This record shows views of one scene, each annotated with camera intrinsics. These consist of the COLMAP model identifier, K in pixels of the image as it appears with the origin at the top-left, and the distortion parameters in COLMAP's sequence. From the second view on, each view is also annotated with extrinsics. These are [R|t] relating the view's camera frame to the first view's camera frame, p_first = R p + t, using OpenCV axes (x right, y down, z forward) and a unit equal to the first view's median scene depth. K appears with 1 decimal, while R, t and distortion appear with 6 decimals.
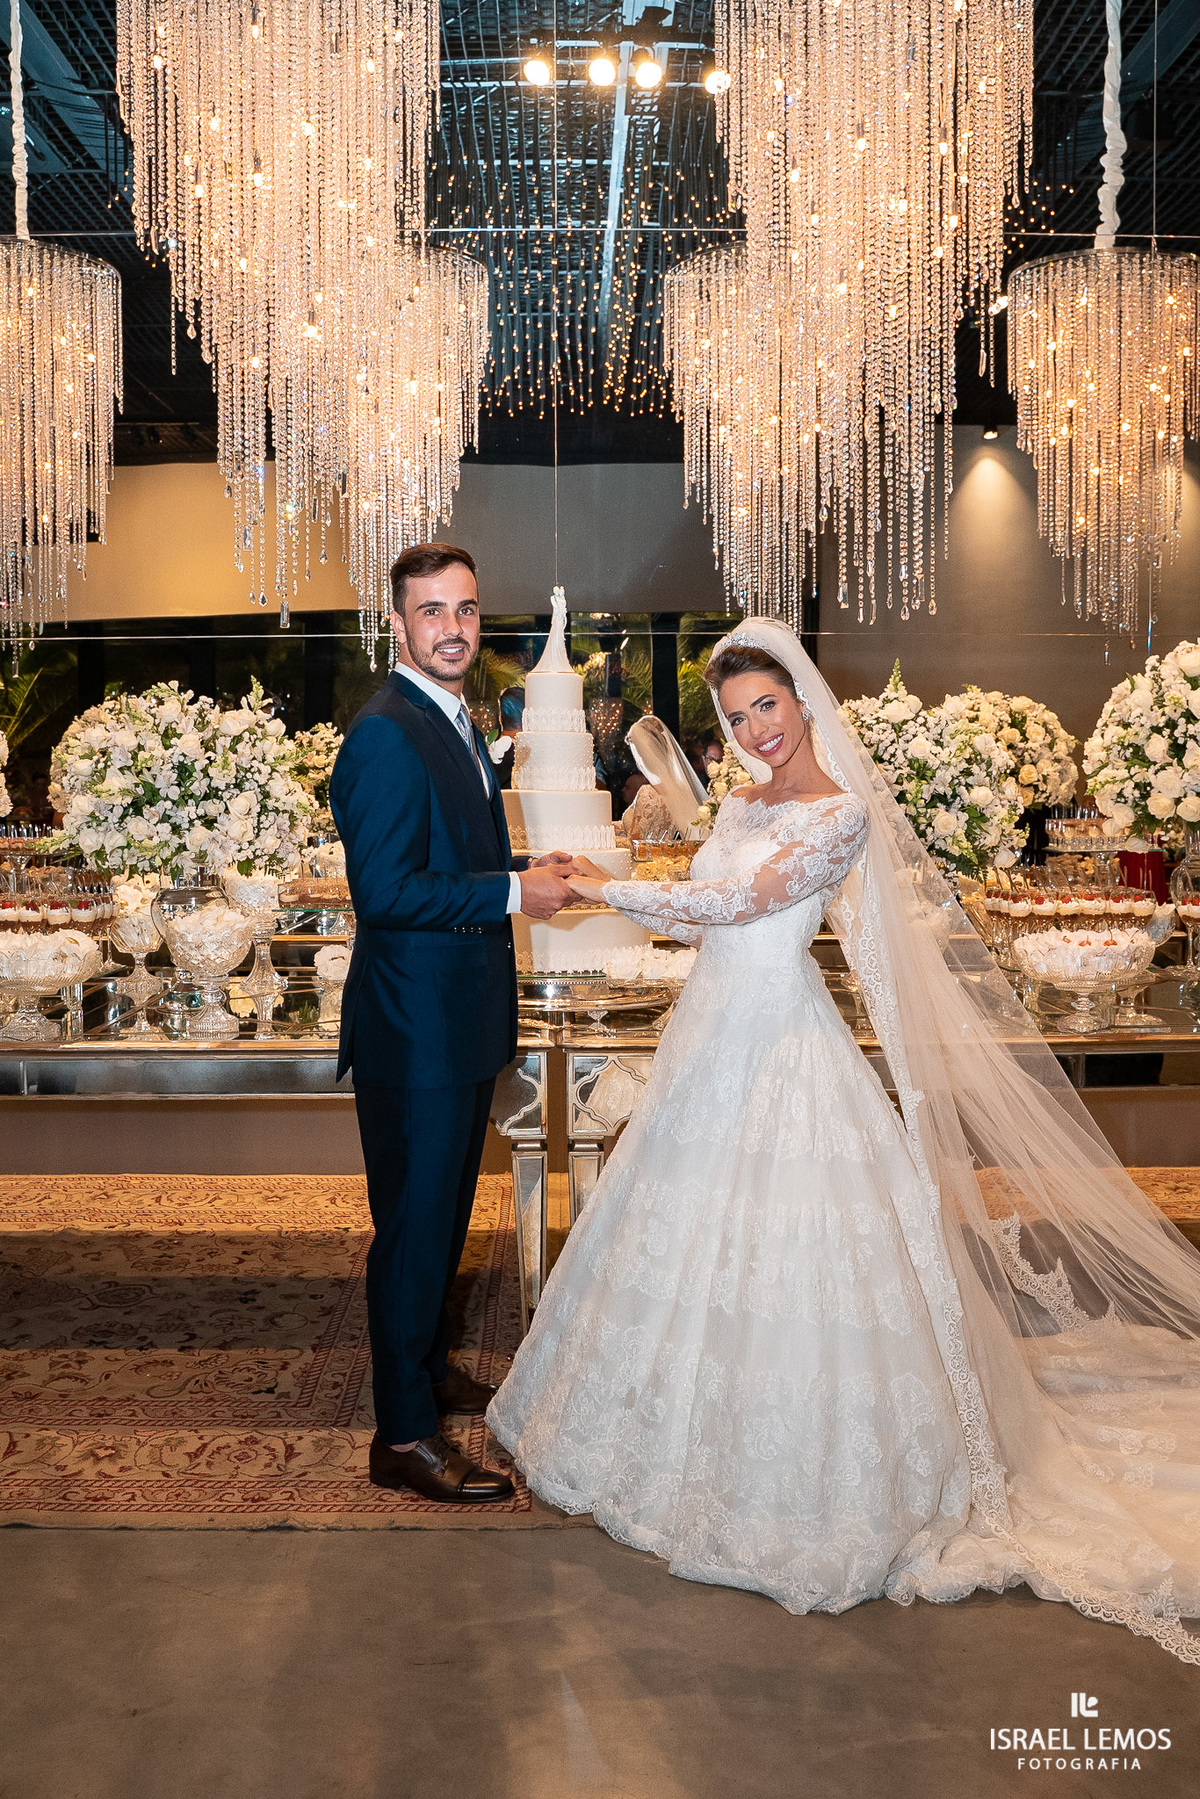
lens RADIAL K [[1526.4, 0, 600.0], [0, 1526.4, 899.5], [0, 0, 1]] dist [-0.122235, 0.101726]
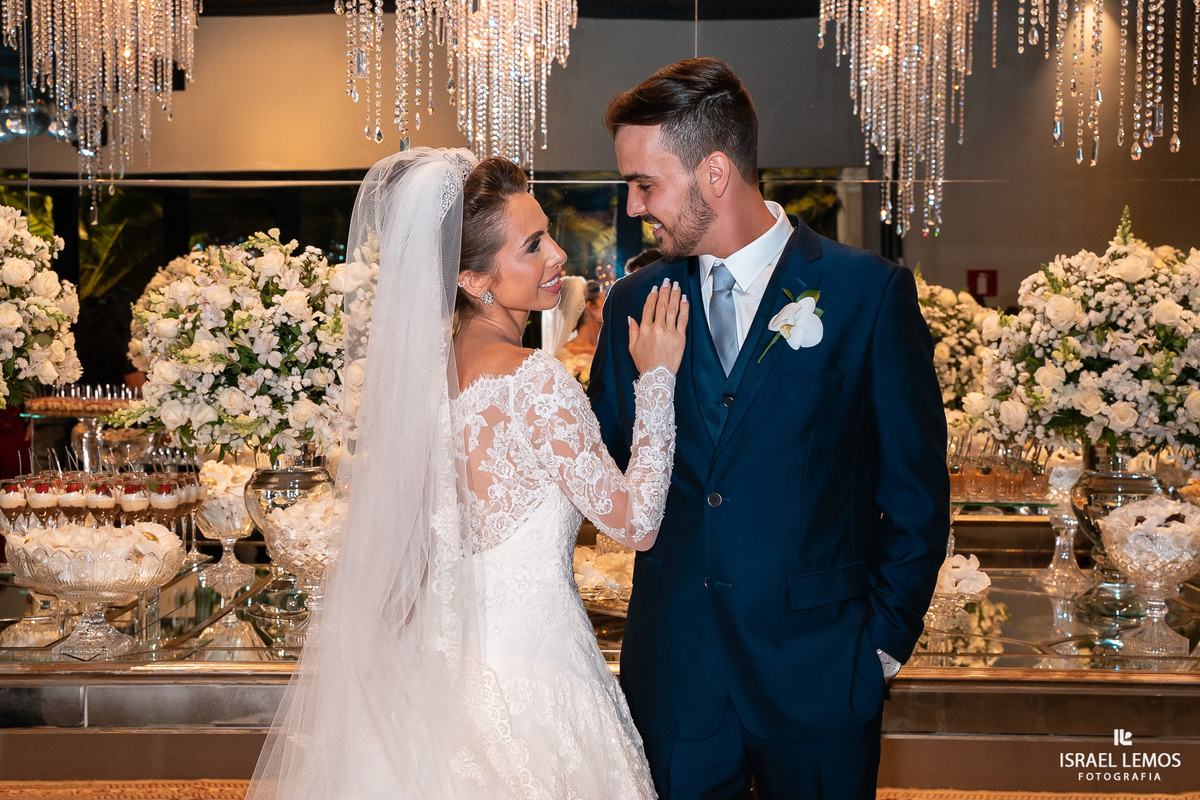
lens RADIAL K [[1456.8, 0, 600.0], [0, 1456.8, 400.0], [0, 0, 1]] dist [0.018516, 0.101070]
pose [[0.999094, 0.009049, -0.041590, -0.064087], [-0.010392, 0.999428, -0.032186, -0.022845], [0.041275, 0.032589, 0.998616, 0.186978]]
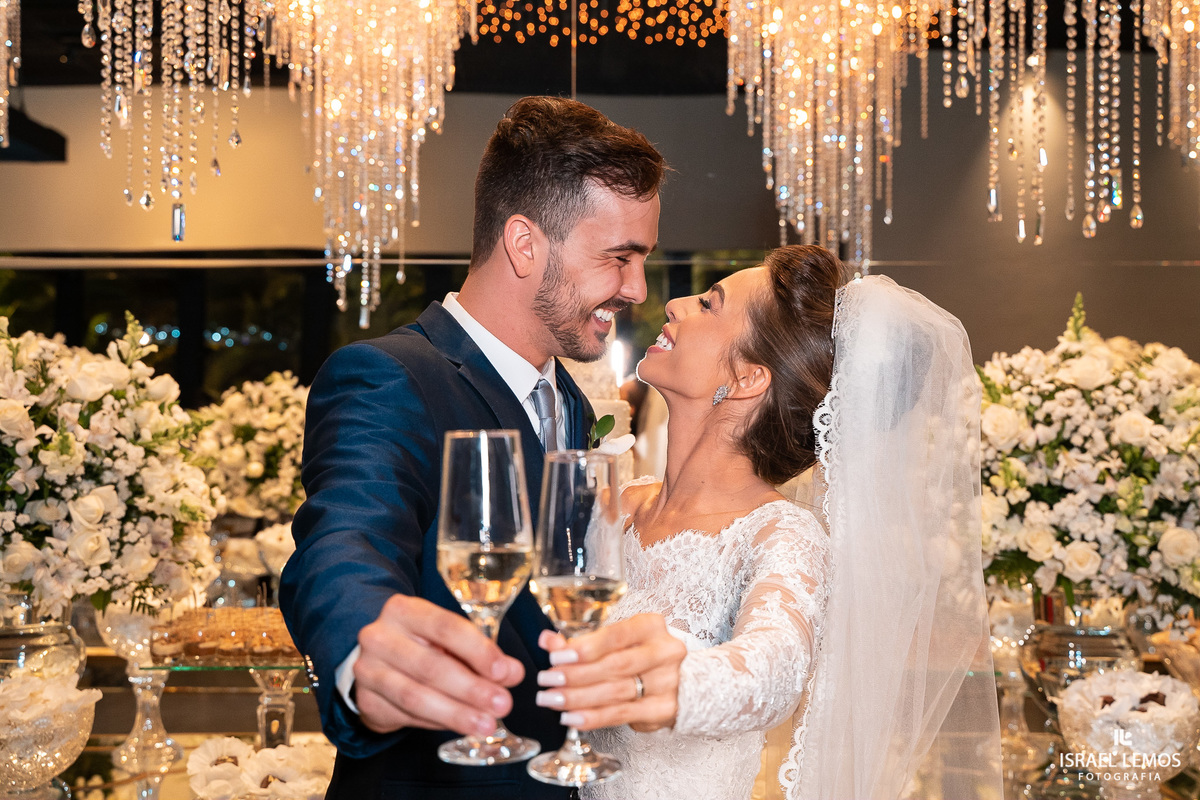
lens RADIAL K [[1495.9, 0, 600.0], [0, 1495.9, 400.0], [0, 0, 1]] dist [0.023939, 0.139197]
pose [[0.999972, 0.007117, -0.002485, -0.017078], [-0.007315, 0.995789, -0.091386, -0.050505], [0.001824, 0.091401, 0.995812, 0.348847]]
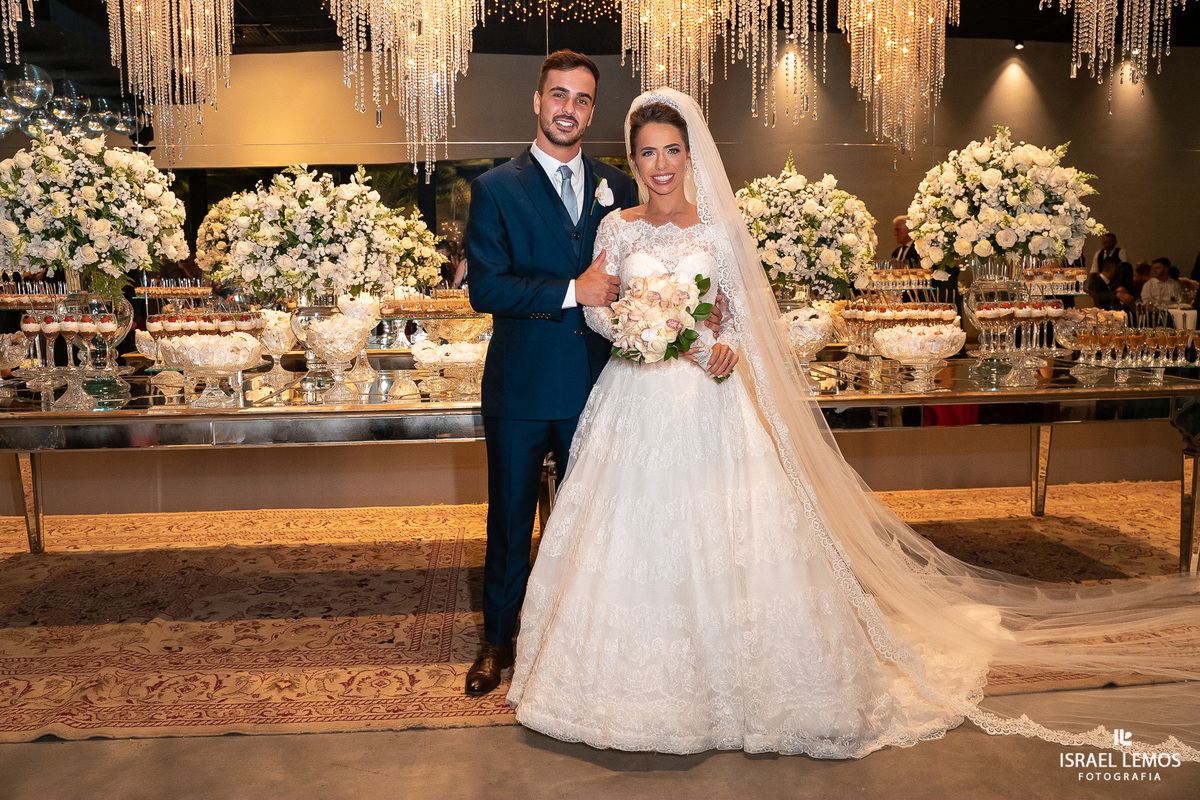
lens RADIAL K [[974.8, 0, 600.0], [0, 974.8, 400.0], [0, 0, 1]] dist [-0.120603, 0.097060]
pose [[0.996922, -0.015764, 0.076801, -0.074248], [0.011592, 0.998448, 0.054473, 0.036589], [-0.077541, -0.053415, 0.995557, 0.047941]]
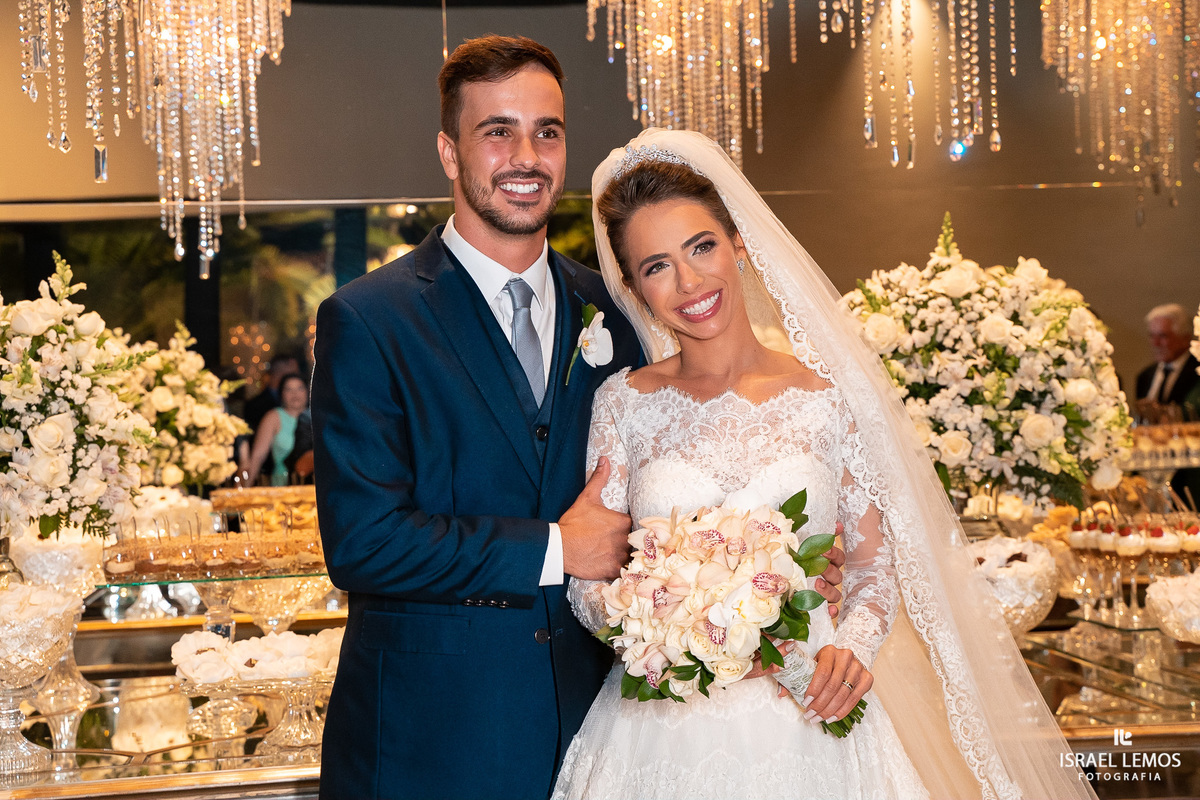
lens RADIAL K [[1880.2, 0, 600.0], [0, 1880.2, 400.0], [0, 0, 1]] dist [0.149678, 0.129783]
pose [[0.993474, -0.028430, 0.110456, -0.081962], [0.037498, 0.996016, -0.080902, 0.001576], [-0.107716, 0.084516, 0.990583, 0.110520]]
